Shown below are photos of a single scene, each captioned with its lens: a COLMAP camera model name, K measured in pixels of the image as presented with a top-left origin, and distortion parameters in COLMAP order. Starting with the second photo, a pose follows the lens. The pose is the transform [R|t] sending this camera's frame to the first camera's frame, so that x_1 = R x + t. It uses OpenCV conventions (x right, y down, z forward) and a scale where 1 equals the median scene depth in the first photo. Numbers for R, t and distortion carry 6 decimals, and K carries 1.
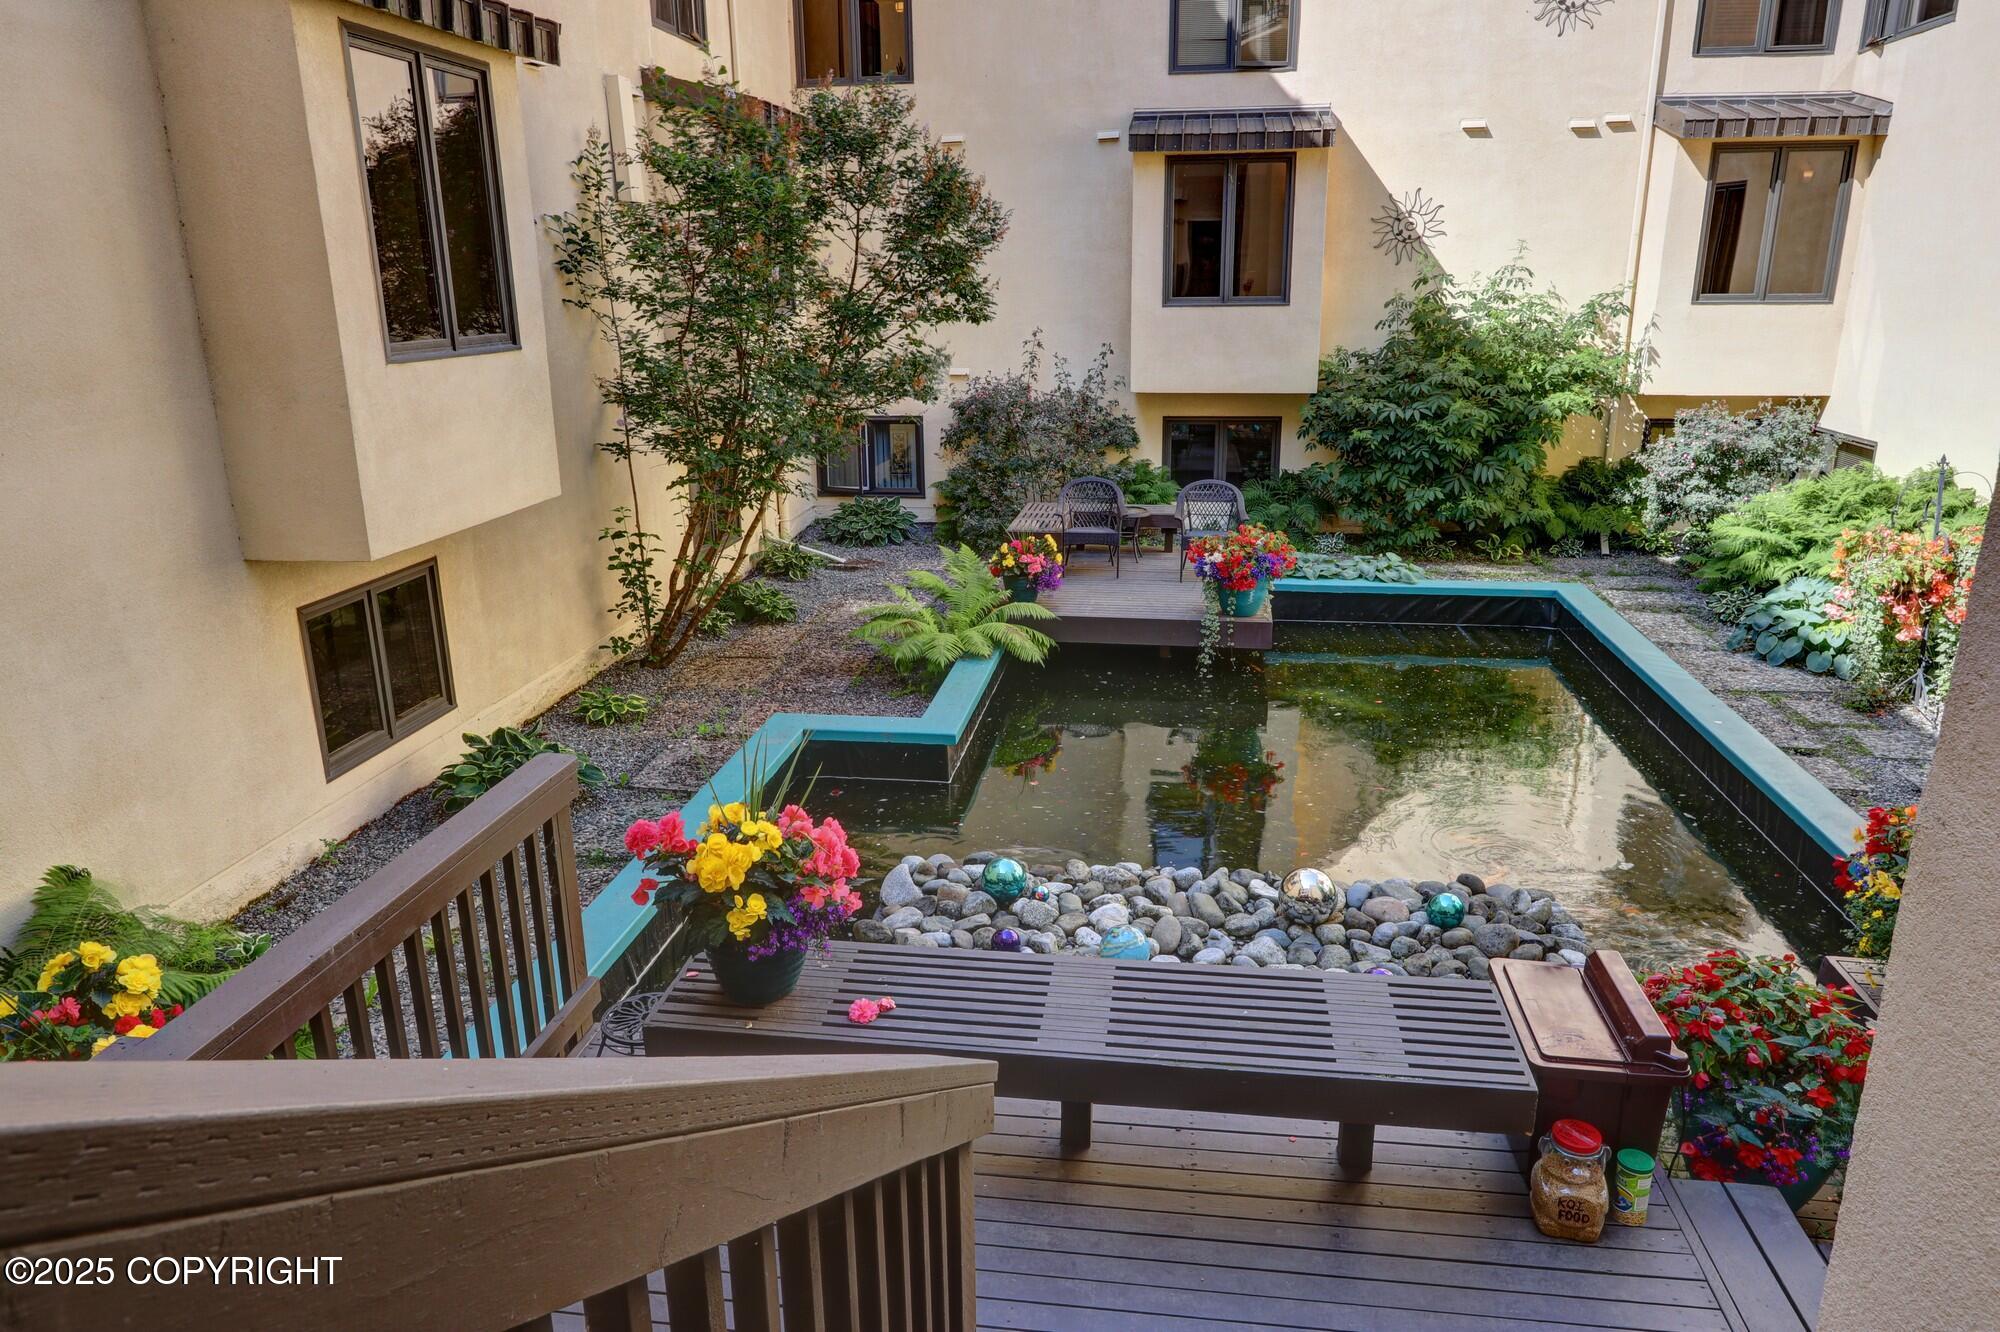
lens RADIAL K [[1347.6, 0, 1000.0], [0, 1347.6, 666.0], [0, 0, 1]] dist [0.022250, -0.003834]
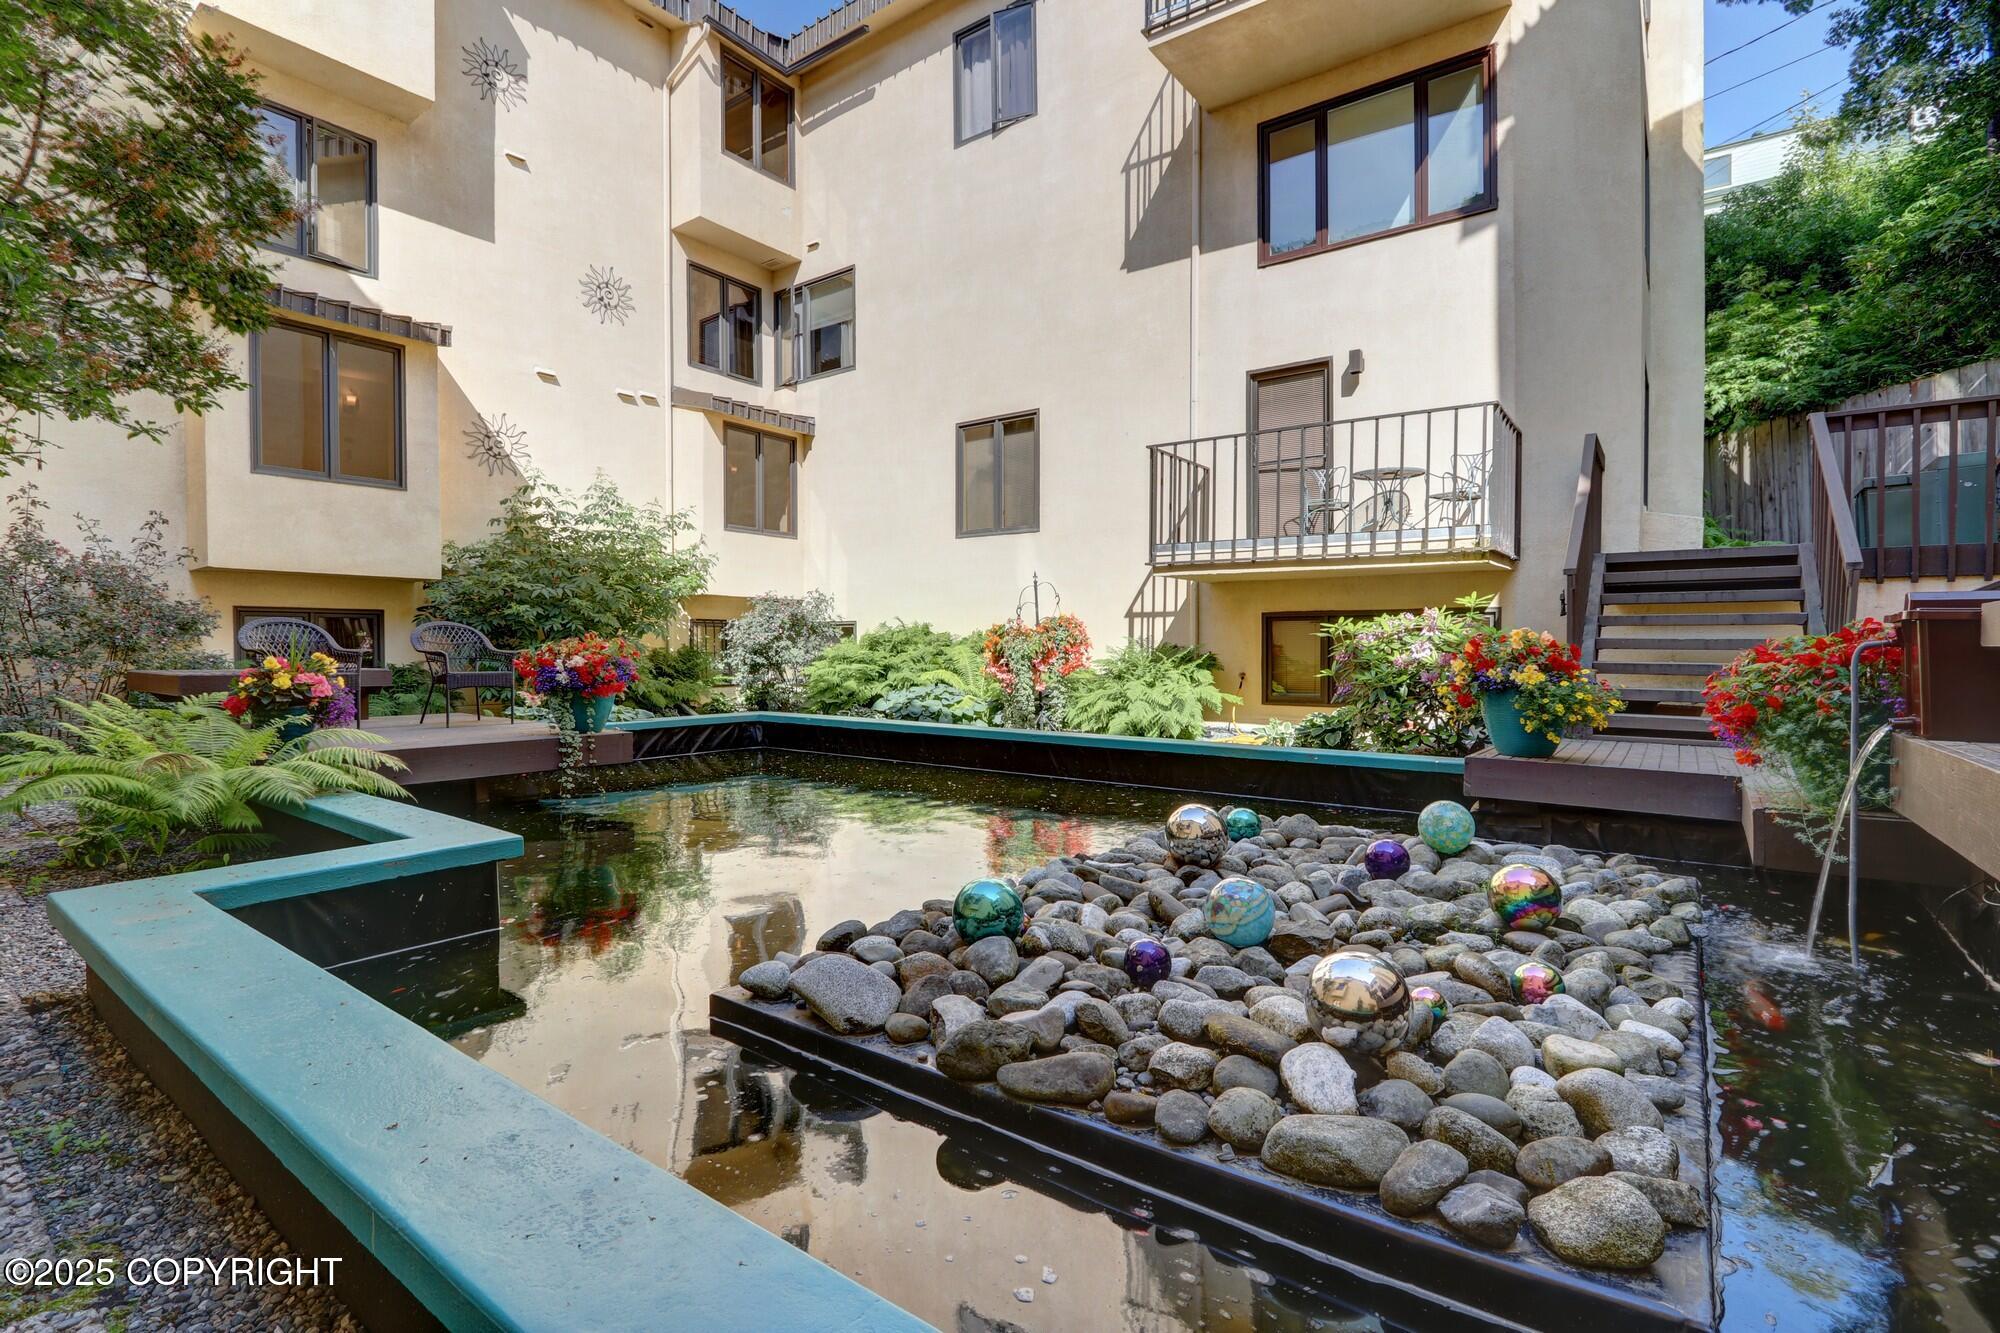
lens RADIAL K [[935.0, 0, 988.9], [0, 935.0, 661.1], [0, 0, 1]] dist [-0.001370, -0.000557]
pose [[0.486681, -0.002282, 0.873577, -0.181888], [0.242206, 0.961145, -0.132426, 0.049412], [-0.839331, 0.276035, 0.468324, 0.360970]]
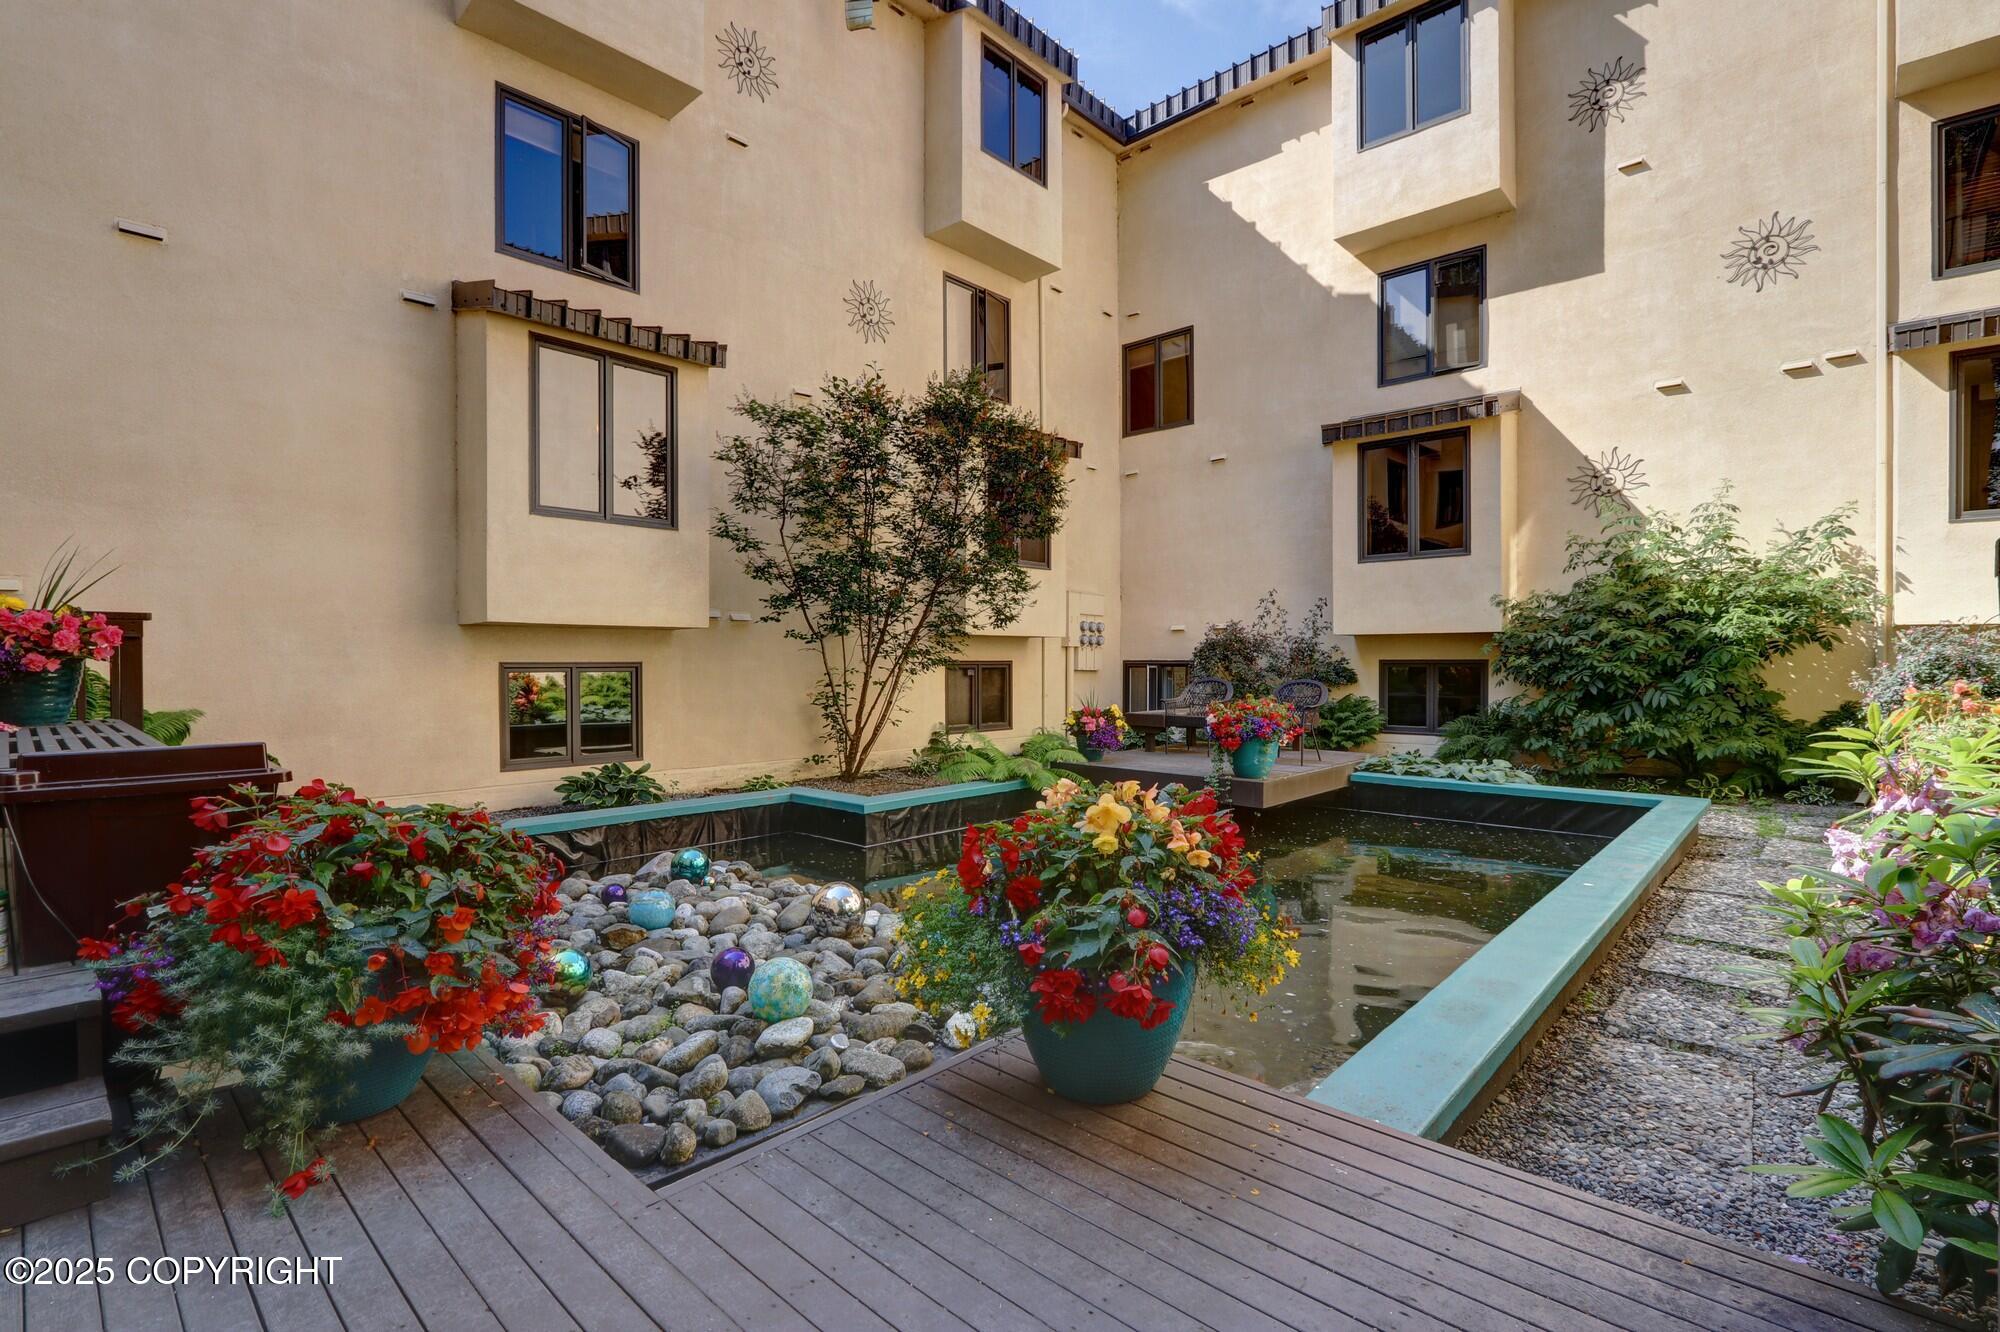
lens RADIAL K [[935.0, 0, 988.9], [0, 935.0, 660.6], [0, 0, 1]] dist [-0.001370, -0.000557]
pose [[0.823418, 0.010144, -0.567344, 0.332365], [-0.168507, 0.959108, -0.227416, 0.059941], [0.541837, 0.282860, 0.791456, 0.205051]]
